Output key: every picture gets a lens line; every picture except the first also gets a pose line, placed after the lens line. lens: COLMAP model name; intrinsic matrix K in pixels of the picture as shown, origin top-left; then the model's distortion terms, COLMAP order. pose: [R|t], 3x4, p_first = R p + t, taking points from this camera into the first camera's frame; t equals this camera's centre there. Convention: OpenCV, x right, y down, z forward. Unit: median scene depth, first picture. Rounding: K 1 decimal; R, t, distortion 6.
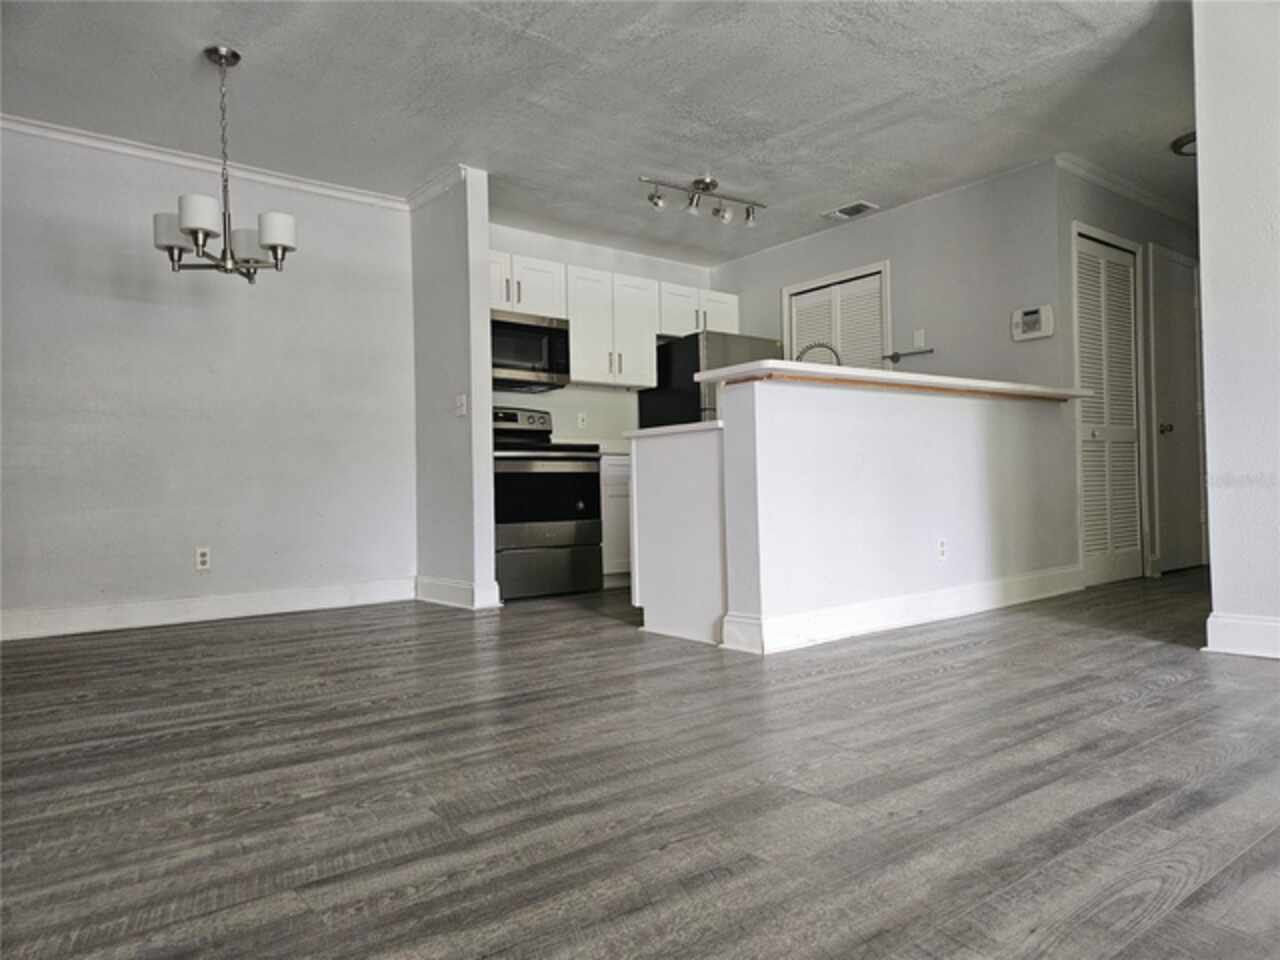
lens RADIAL K [[869.1, 0, 638.4], [0, 869.1, 478.0], [0, 0, 1]] dist [0.053588, -0.037999]
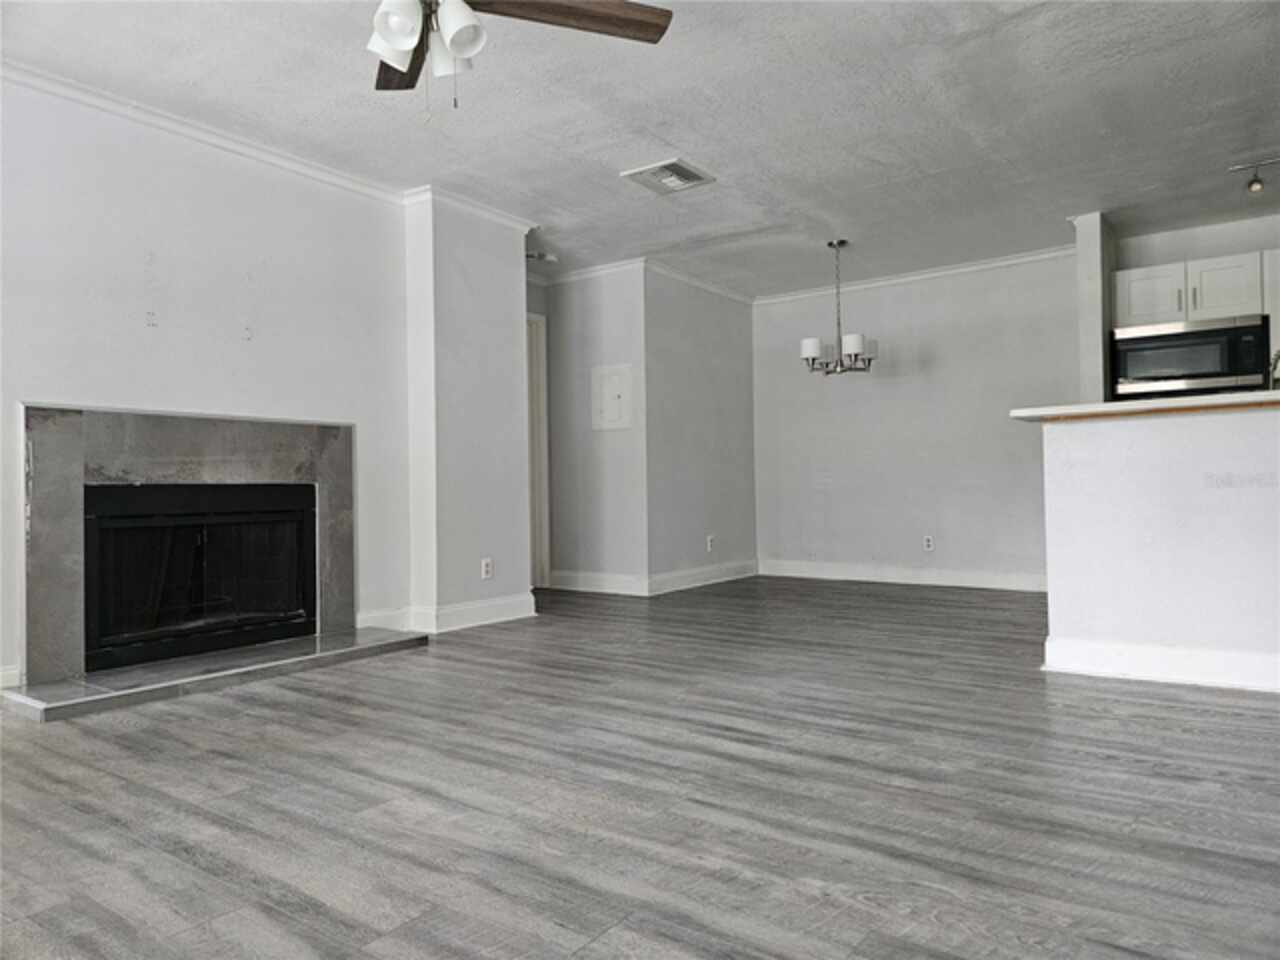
lens RADIAL K [[869.1, 0, 639.3], [0, 869.1, 483.0], [0, 0, 1]] dist [0.053588, -0.037999]
pose [[0.247031, 0.012258, -0.968930, 1.067347], [0.031727, 0.999282, 0.020731, -0.073271], [0.968488, -0.035862, 0.246465, 0.216572]]
